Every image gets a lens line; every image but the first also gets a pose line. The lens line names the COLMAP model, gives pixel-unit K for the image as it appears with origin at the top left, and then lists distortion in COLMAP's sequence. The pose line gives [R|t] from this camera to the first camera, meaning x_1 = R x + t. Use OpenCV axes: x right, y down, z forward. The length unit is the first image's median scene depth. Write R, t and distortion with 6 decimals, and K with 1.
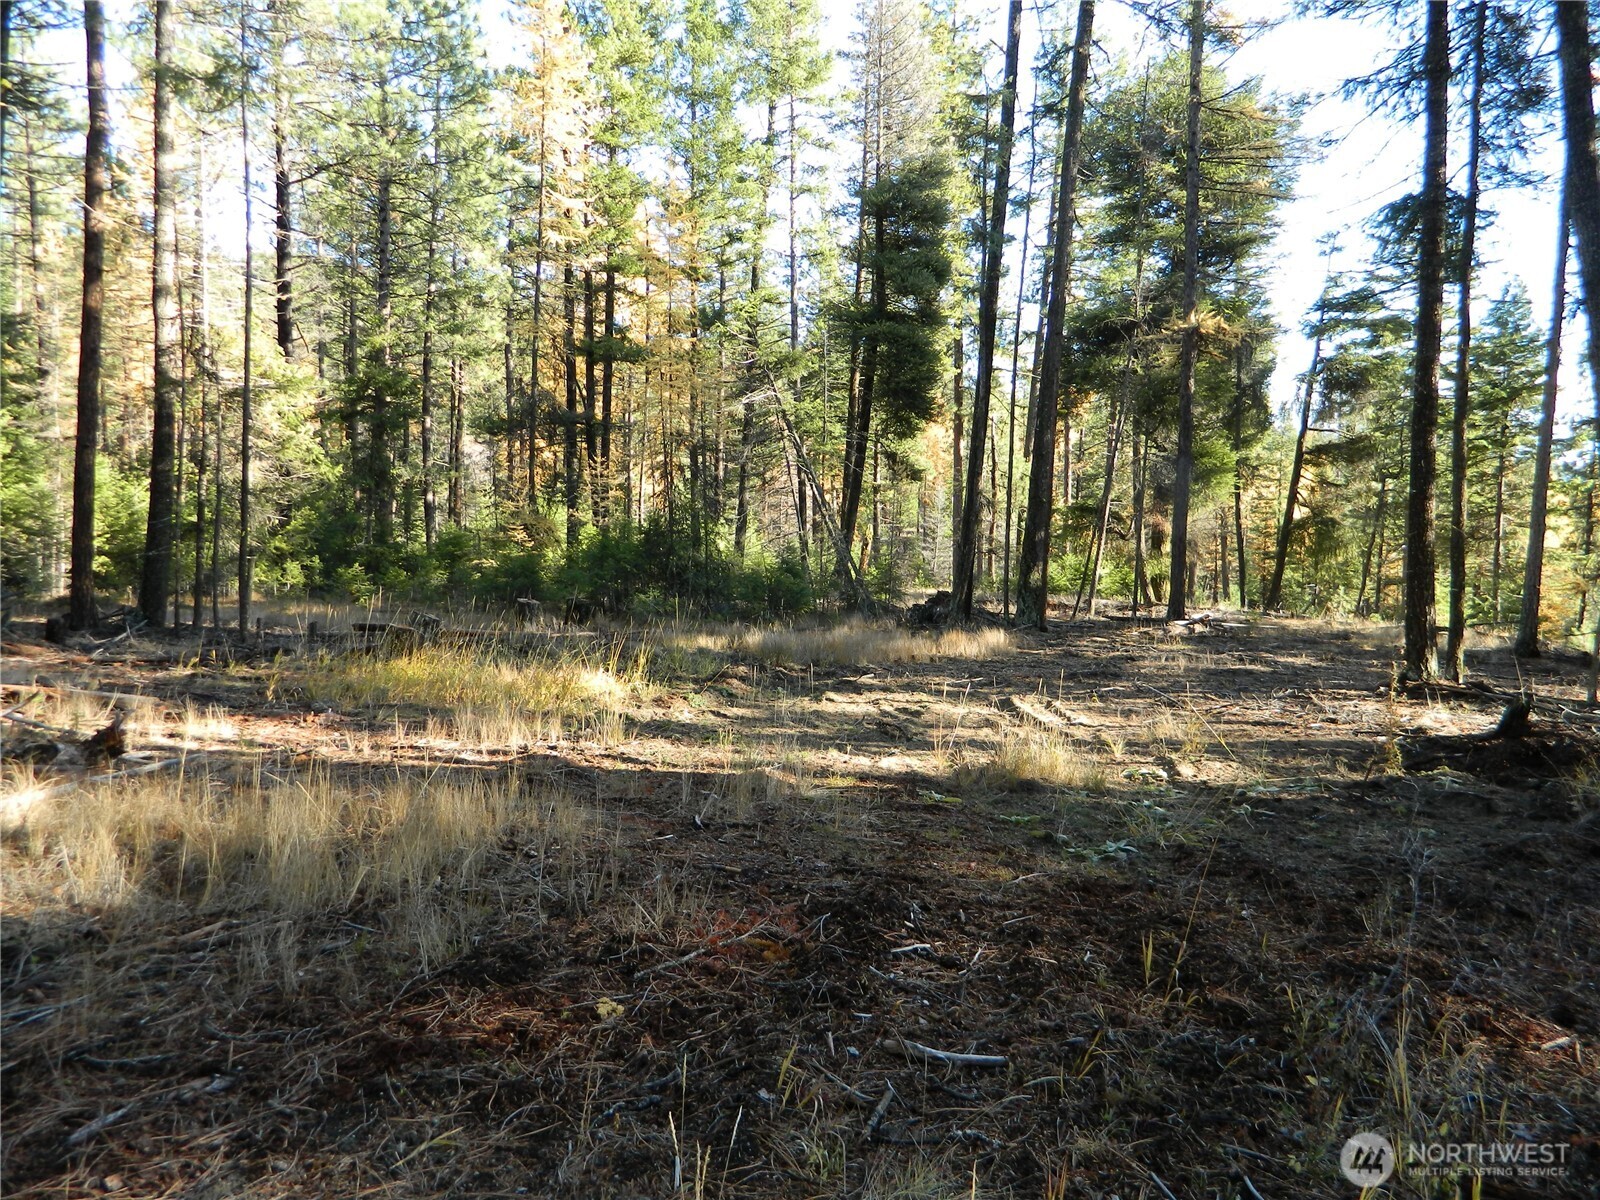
lens RADIAL K [[1169.2, 0, 800.0], [0, 1169.2, 600.0], [0, 0, 1]] dist [-0.007426, 0.000377]
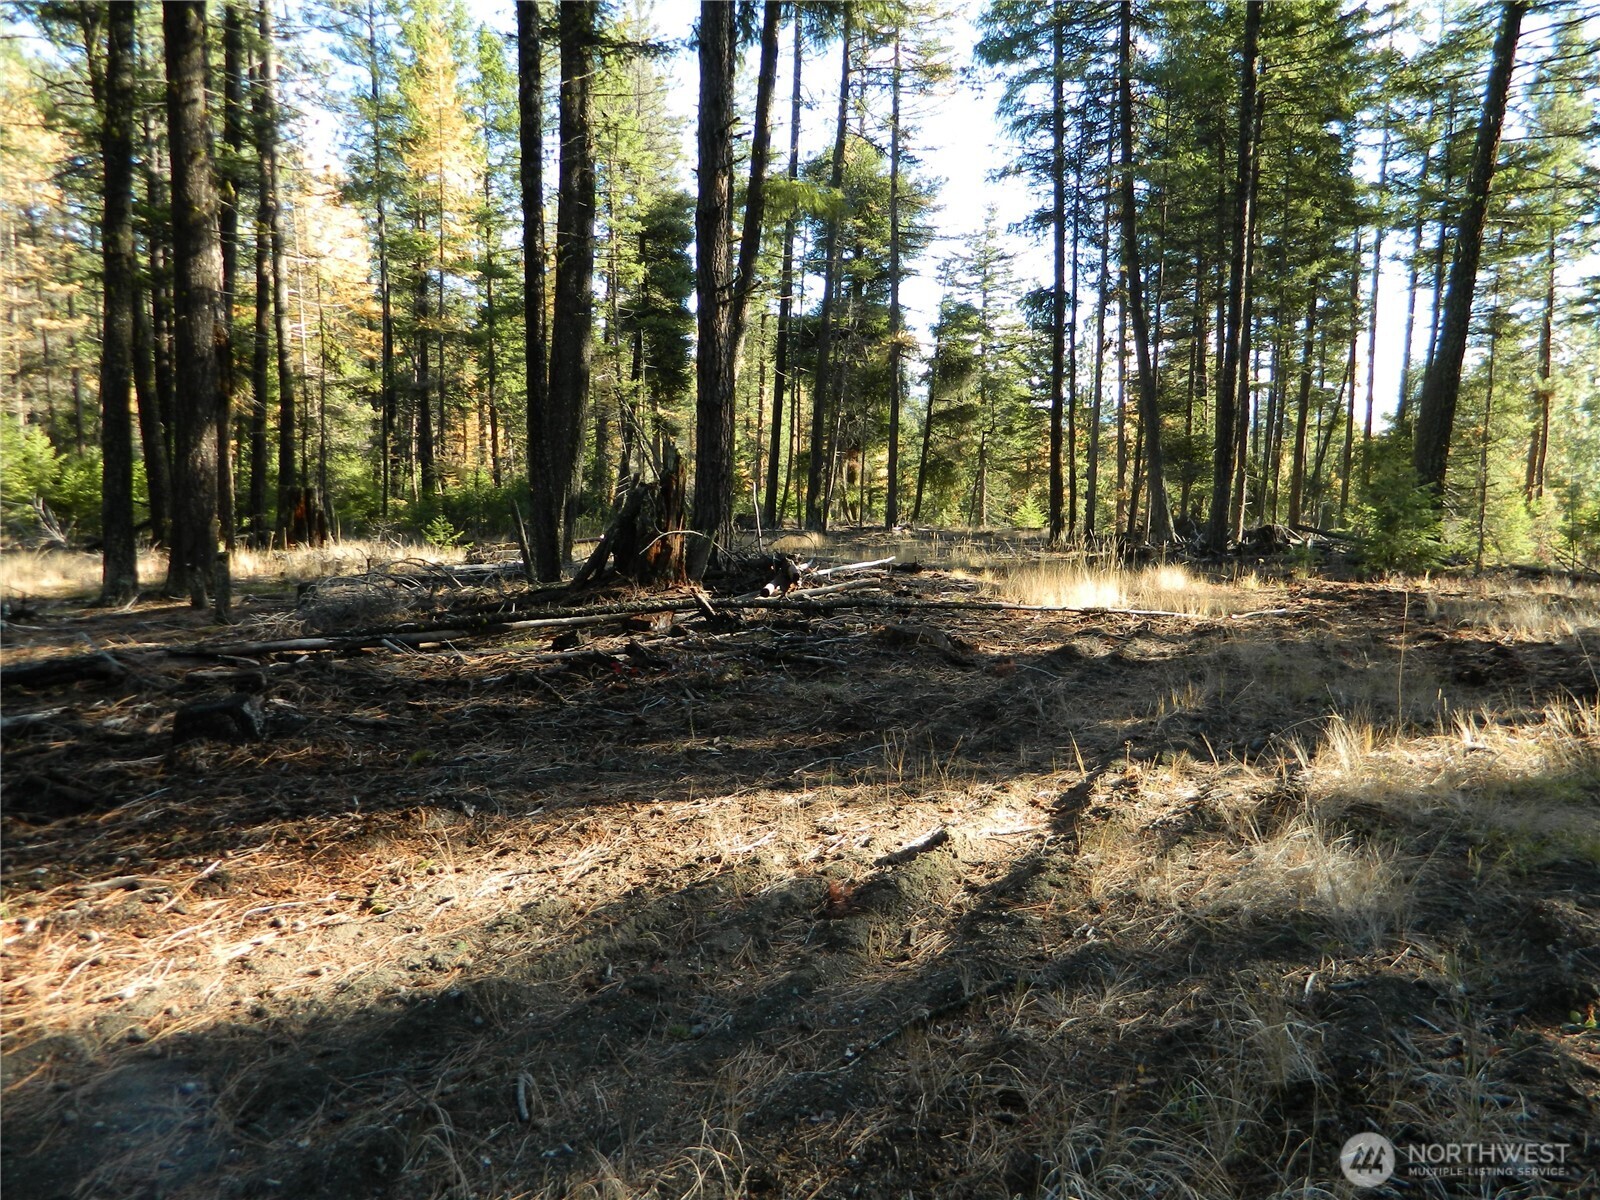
lens RADIAL K [[1169.2, 0, 800.0], [0, 1169.2, 600.0], [0, 0, 1]] dist [-0.007426, 0.000377]
pose [[0.927524, -0.055450, 0.369627, -0.316277], [0.037772, 0.997777, 0.054899, 0.019677], [-0.371850, -0.036959, 0.927557, -0.347471]]
